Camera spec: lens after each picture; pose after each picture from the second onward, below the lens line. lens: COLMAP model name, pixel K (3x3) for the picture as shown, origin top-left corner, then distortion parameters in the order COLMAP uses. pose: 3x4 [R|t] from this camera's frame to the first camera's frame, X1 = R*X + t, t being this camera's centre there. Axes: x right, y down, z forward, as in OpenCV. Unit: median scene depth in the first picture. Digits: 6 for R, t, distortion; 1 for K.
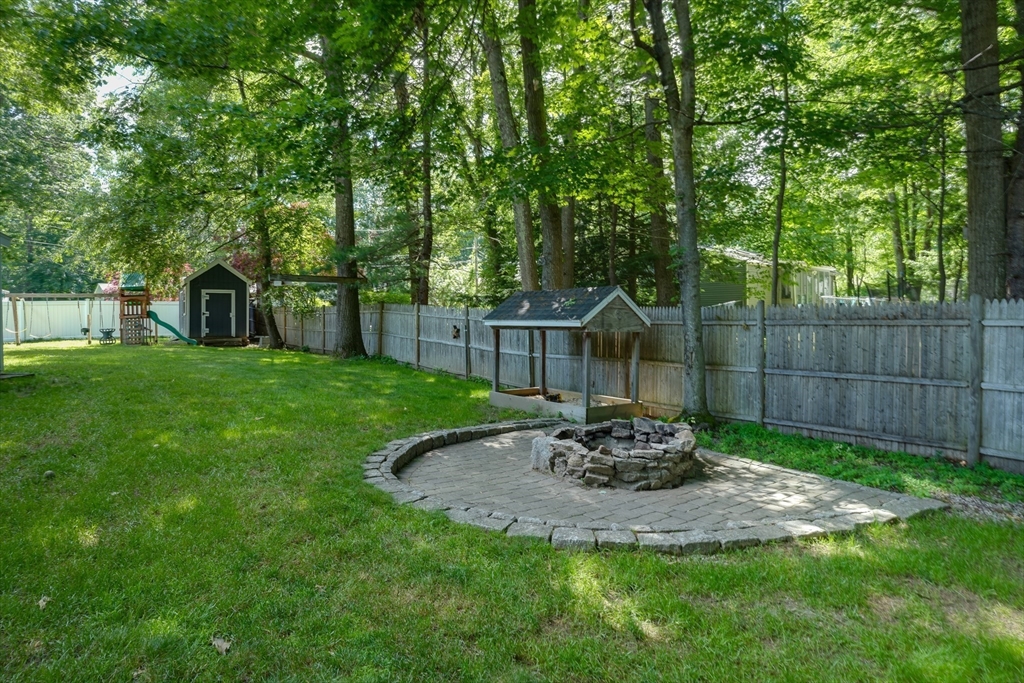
lens RADIAL K [[580.9, 0, 505.4], [0, 580.9, 320.1], [0, 0, 1]] dist [-0.048089, 0.007457]
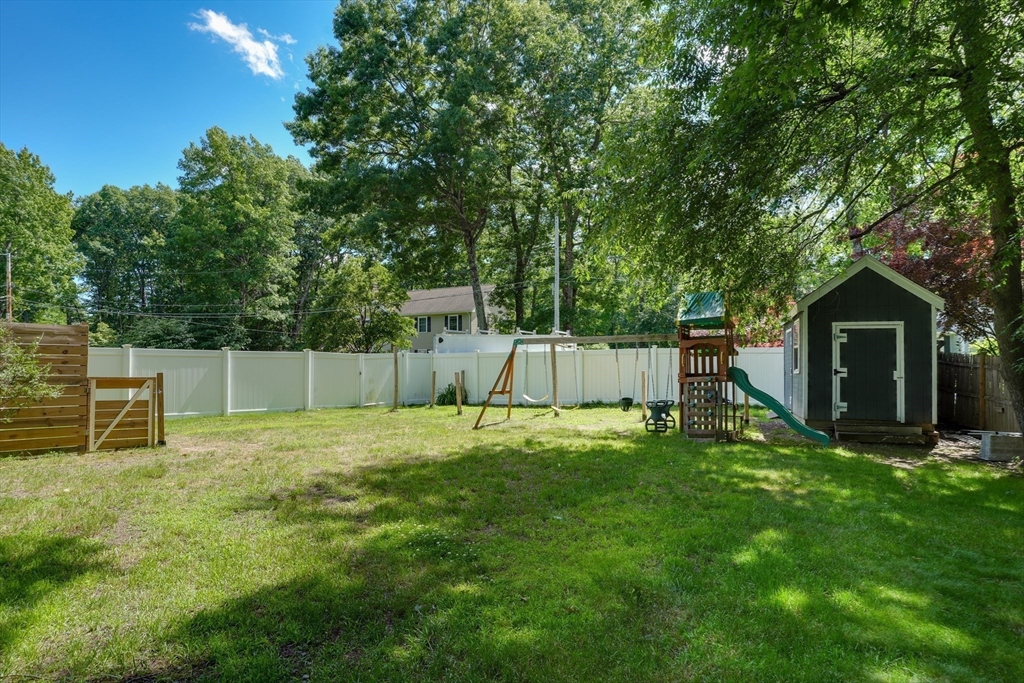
lens RADIAL K [[580.9, 0, 536.3], [0, 580.9, 353.4], [0, 0, 1]] dist [-0.048089, 0.007457]
pose [[0.611892, -0.006976, -0.790911, -0.823988], [-0.010805, 0.999794, -0.017177, -0.043686], [0.790868, 0.019056, 0.611690, 1.388402]]
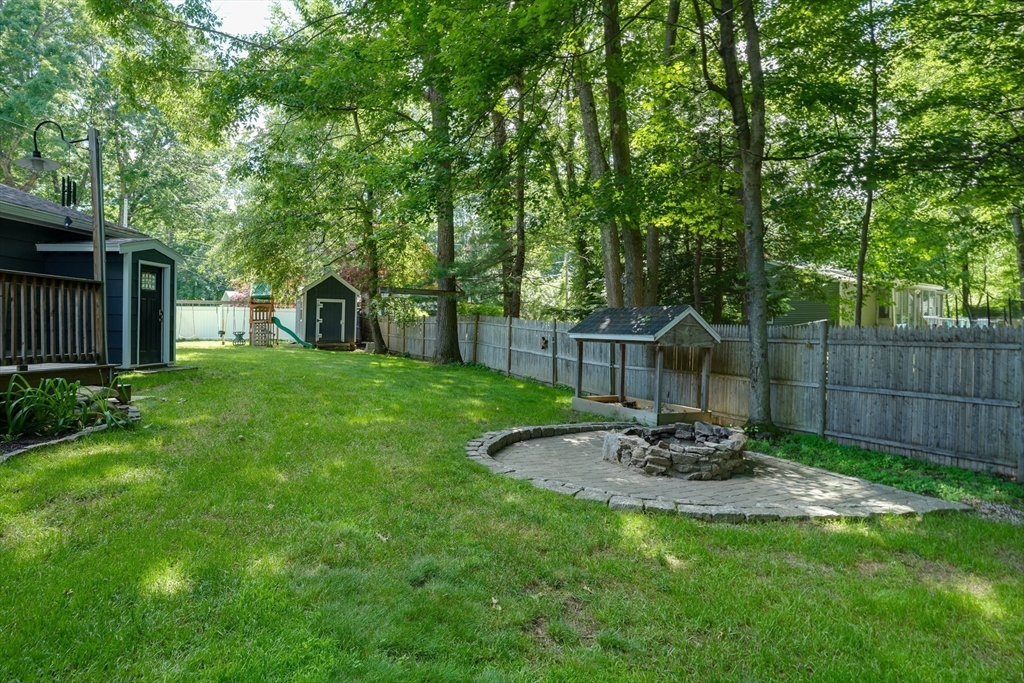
lens RADIAL K [[580.9, 0, 494.5], [0, 580.9, 318.7], [0, 0, 1]] dist [-0.048089, 0.007457]
pose [[0.984610, 0.020888, -0.173515, 0.015772], [-0.024768, 0.999489, -0.020222, -0.001369], [0.173004, 0.024208, 0.984624, -0.126956]]
